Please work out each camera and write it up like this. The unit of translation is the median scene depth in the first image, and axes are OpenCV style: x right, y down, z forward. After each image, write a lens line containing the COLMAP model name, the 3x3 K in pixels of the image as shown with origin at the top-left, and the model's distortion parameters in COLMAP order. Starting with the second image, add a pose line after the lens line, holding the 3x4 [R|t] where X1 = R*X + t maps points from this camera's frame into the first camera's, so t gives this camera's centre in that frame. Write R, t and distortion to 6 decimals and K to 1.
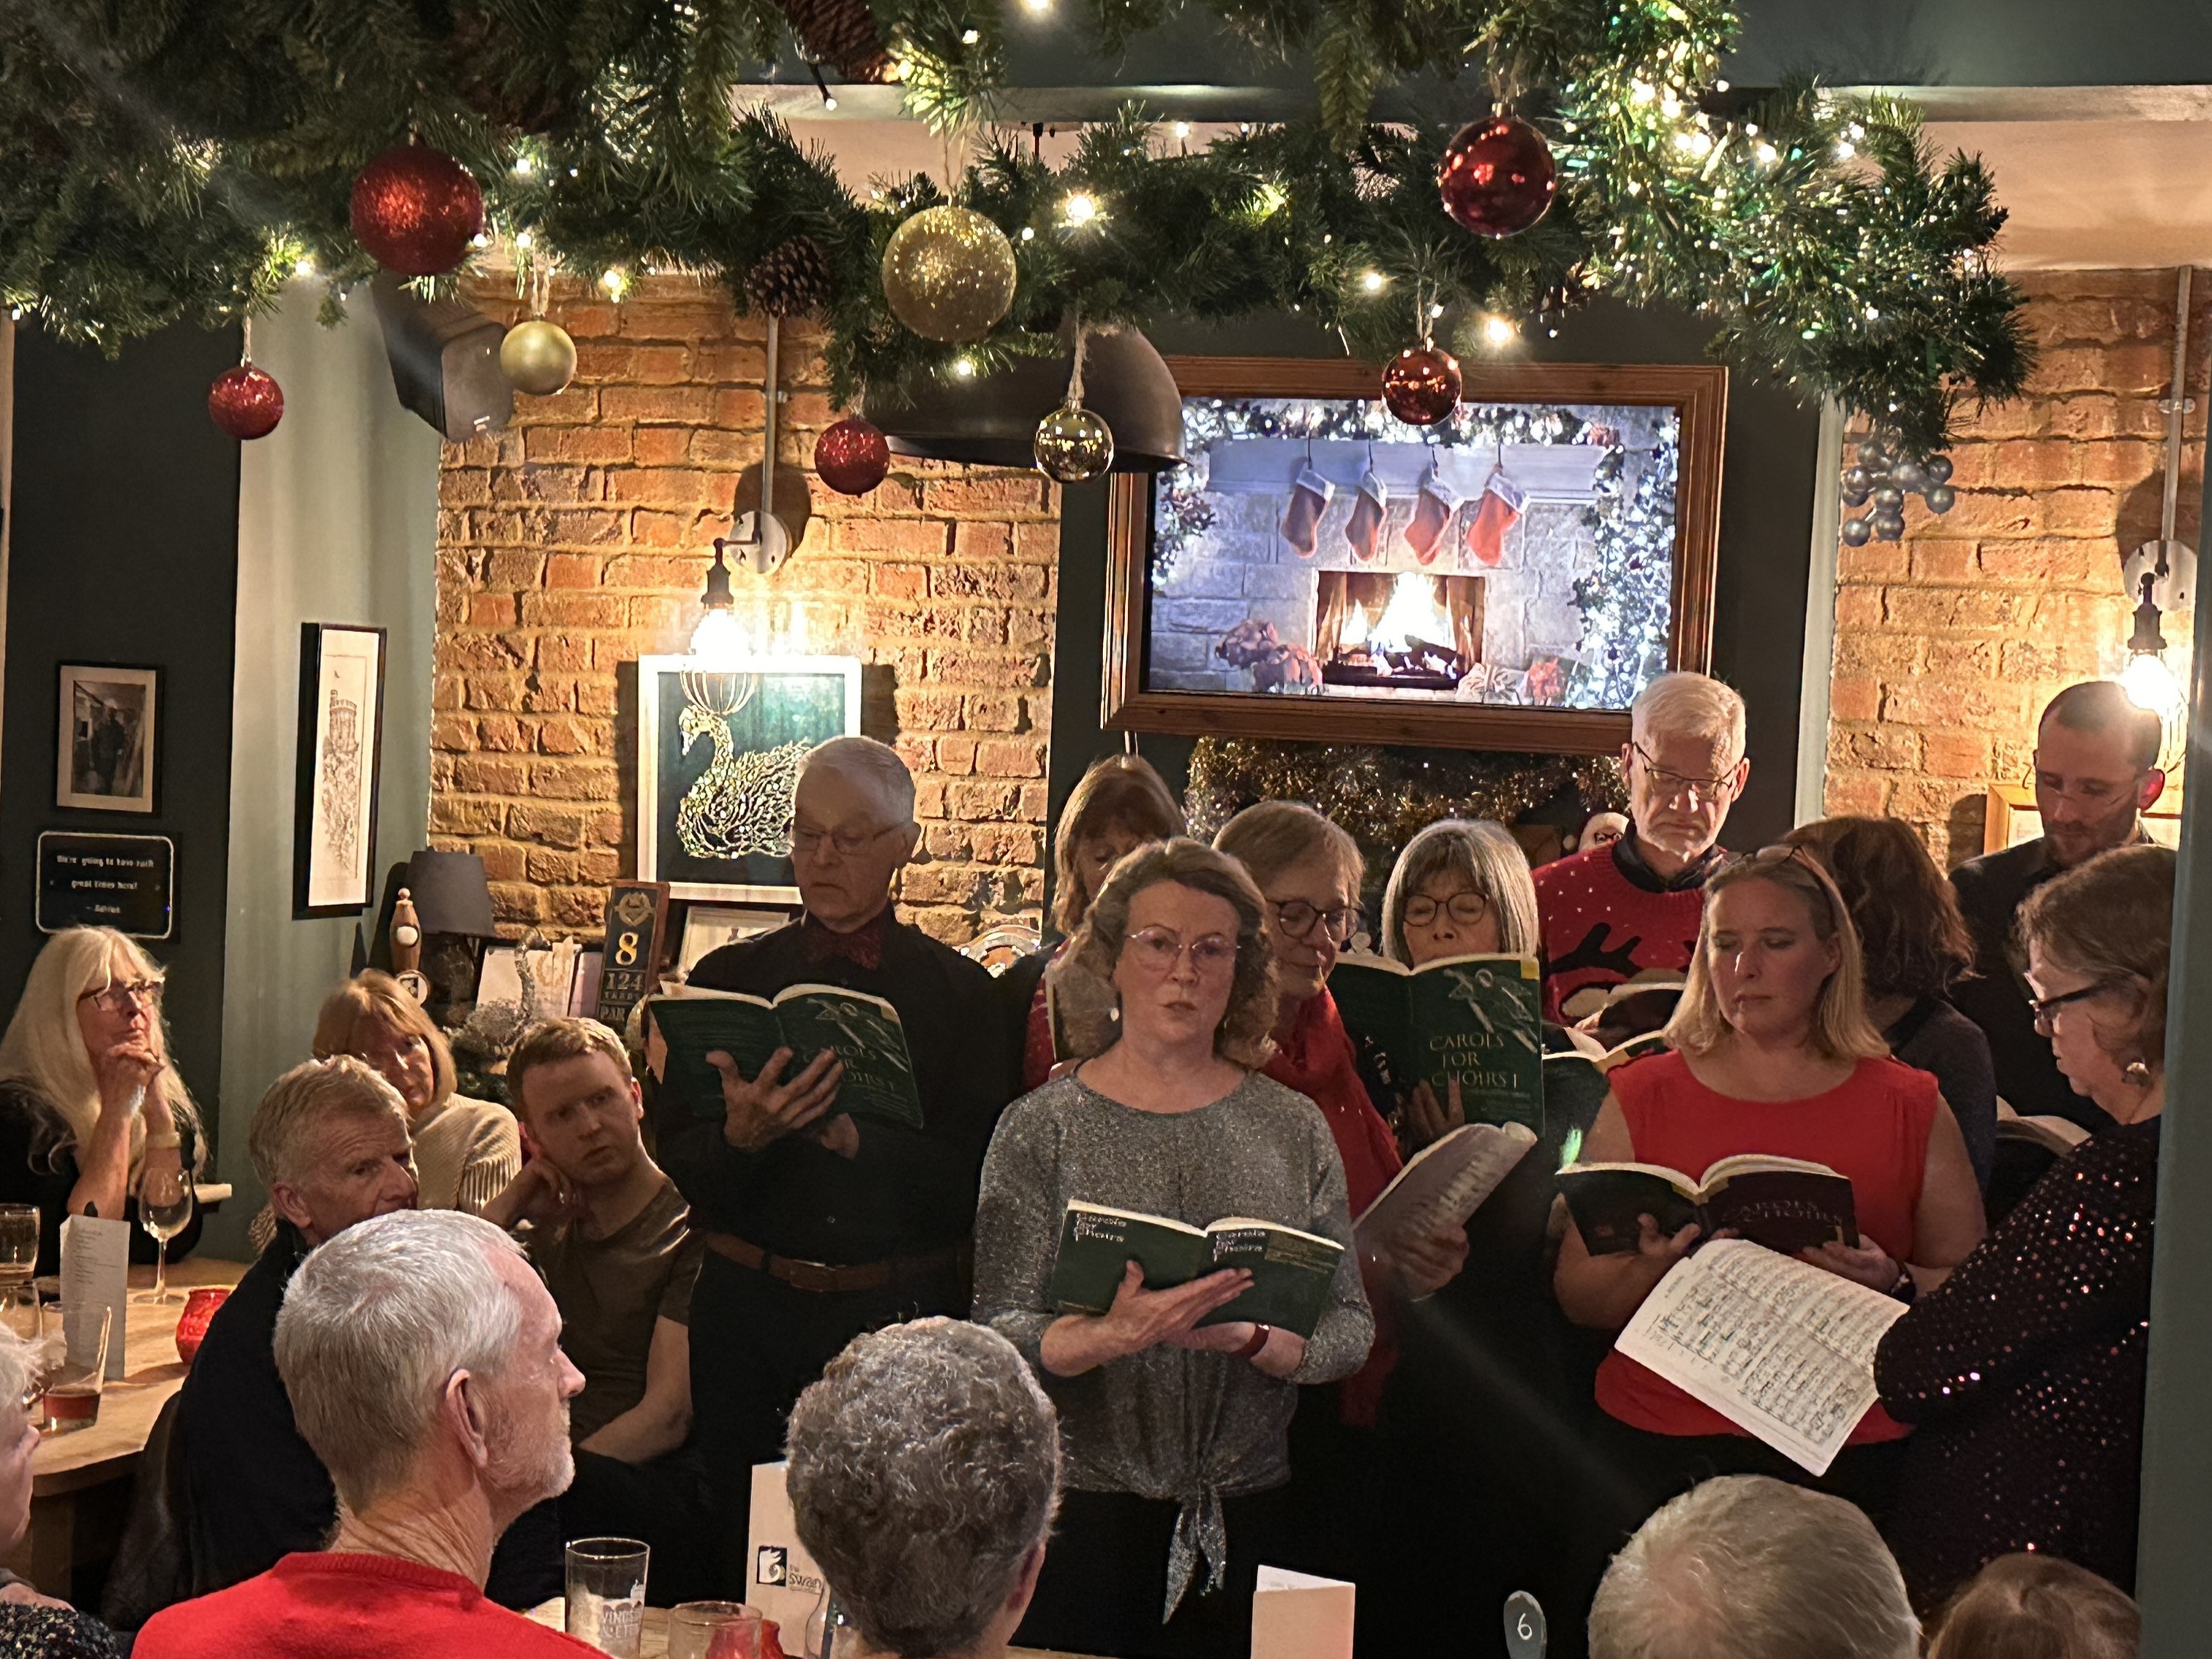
lens RADIAL K [[3793.9, 0, 1150.2], [0, 3793.9, 879.6], [0, 0, 1]] dist [0.160331, 0.136545]
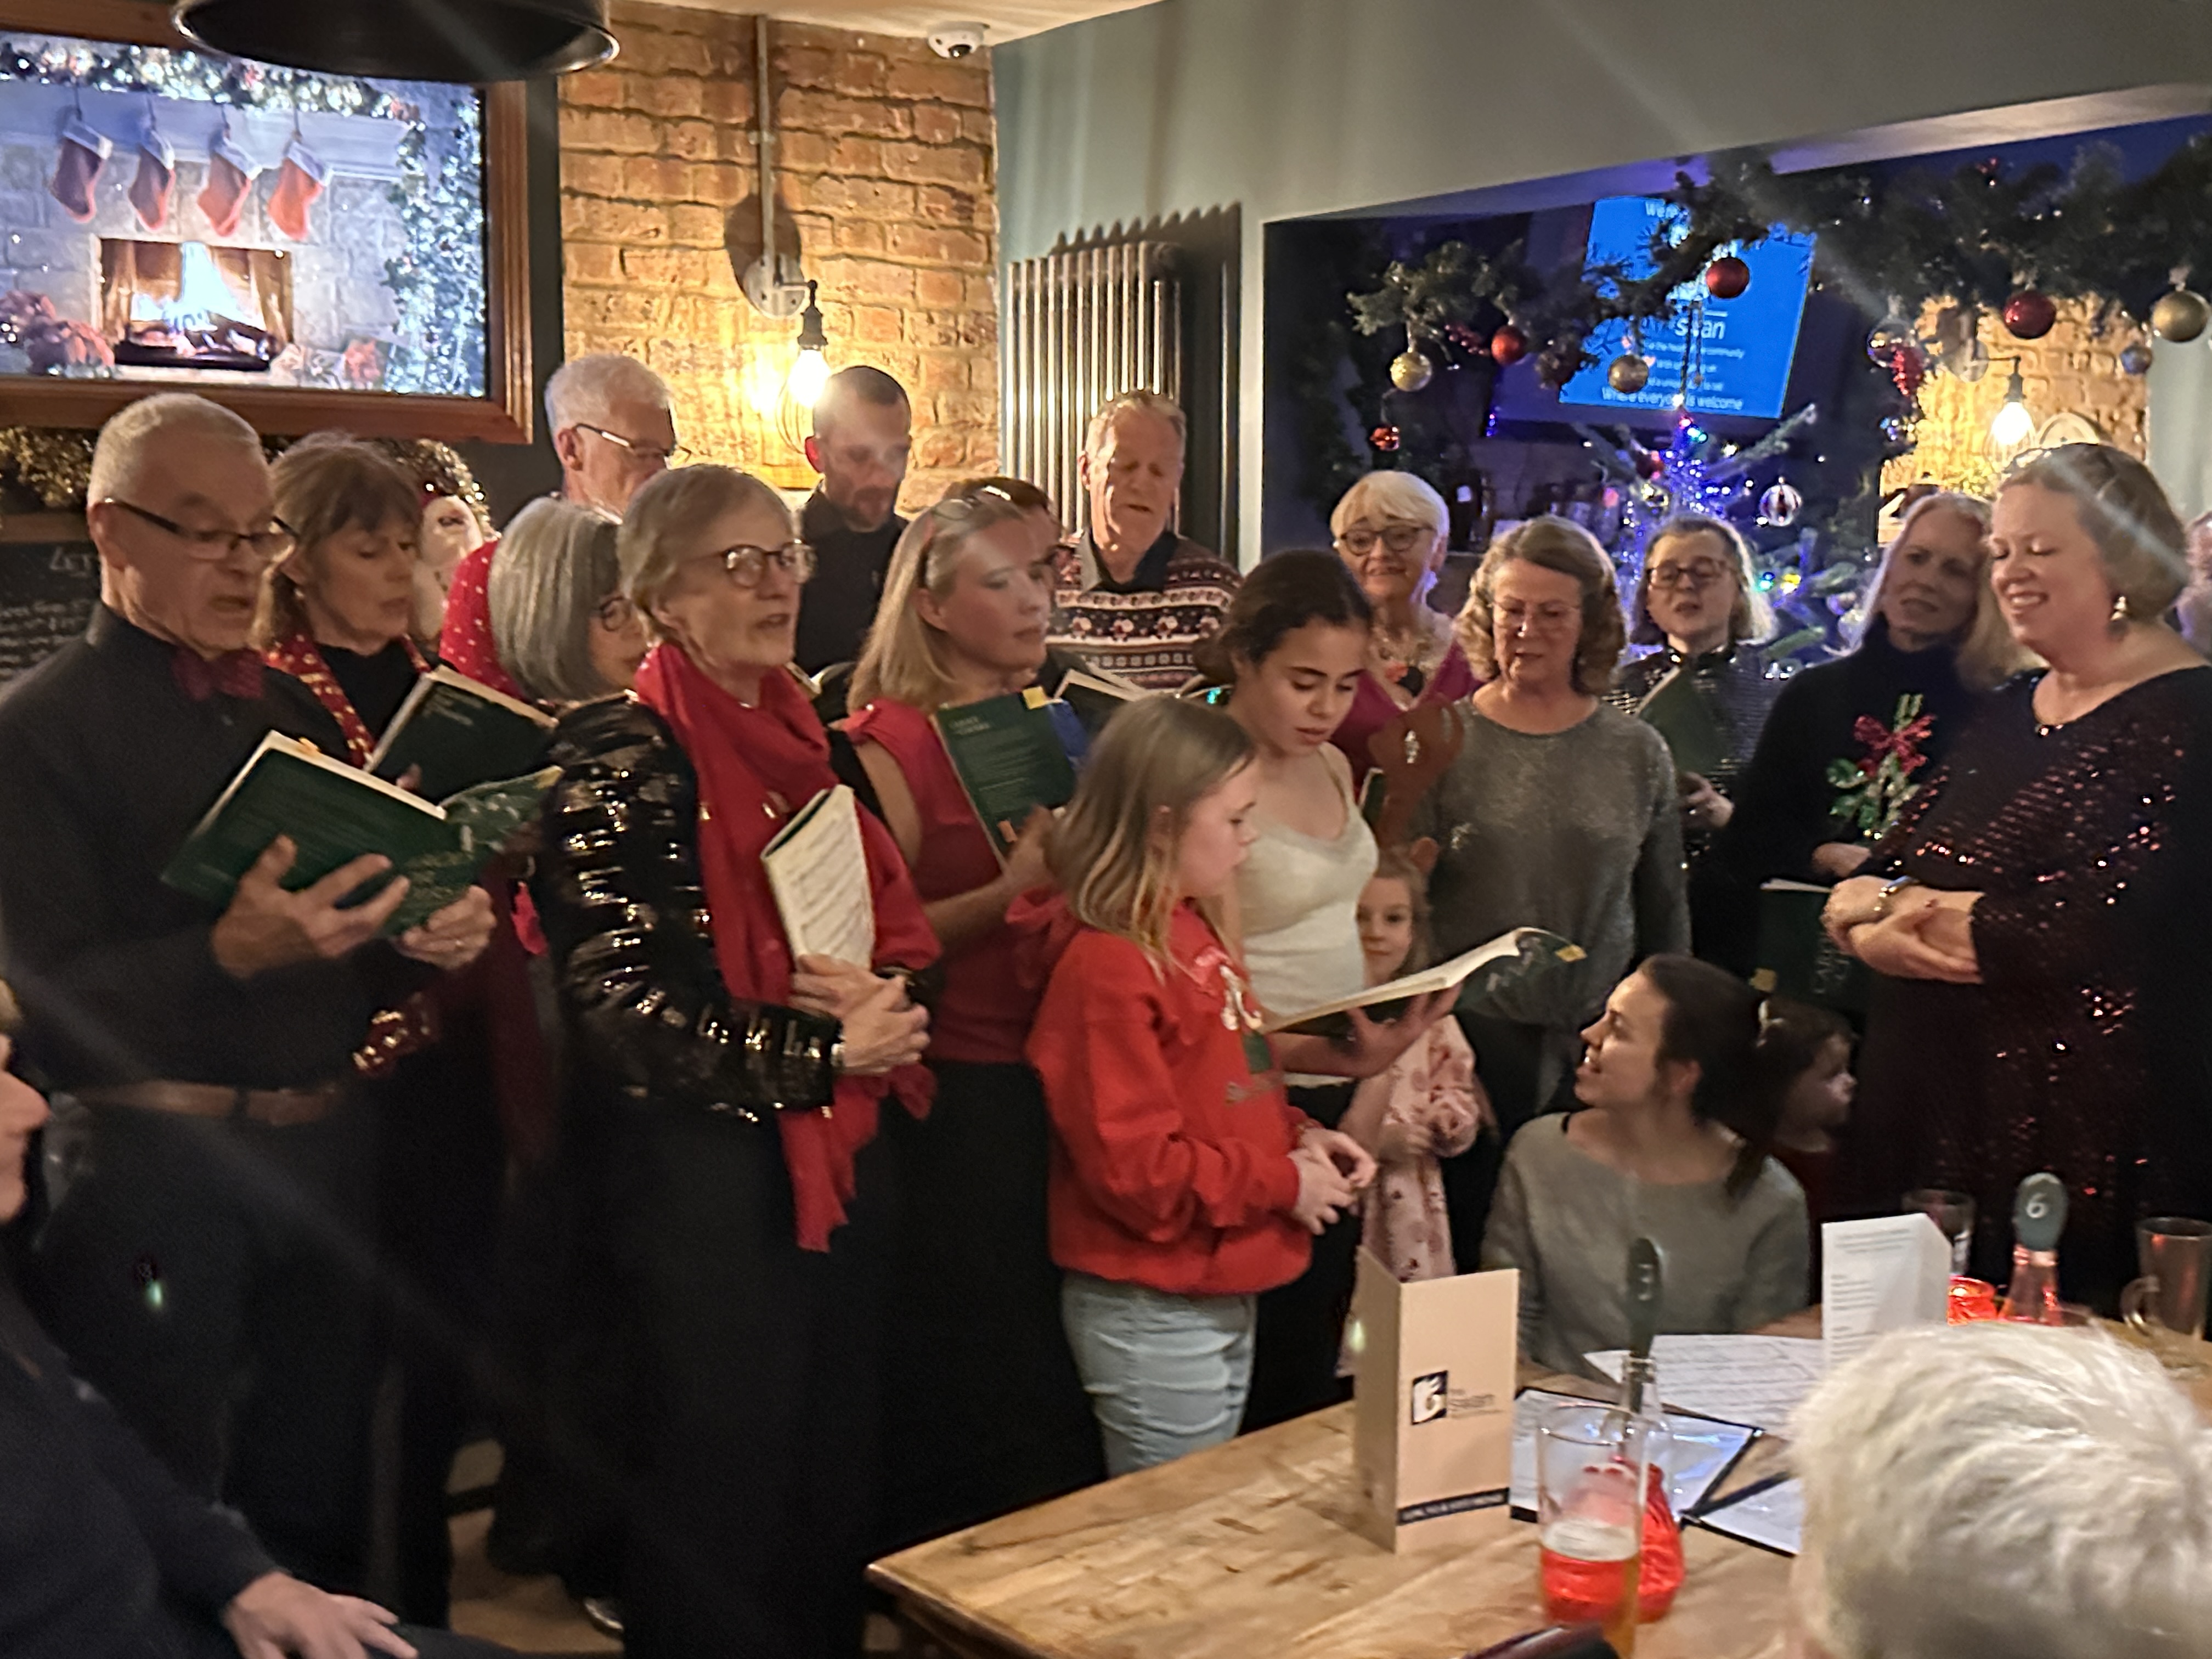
lens RADIAL K [[2483.5, 0, 1090.5], [0, 2483.5, 839.1], [0, 0, 1]] dist [0.215570, -0.563882]
pose [[0.557435, -0.142369, 0.817922, -0.336934], [0.060119, 0.989523, 0.131266, -0.005161], [-0.828041, -0.024000, 0.560154, 0.469590]]
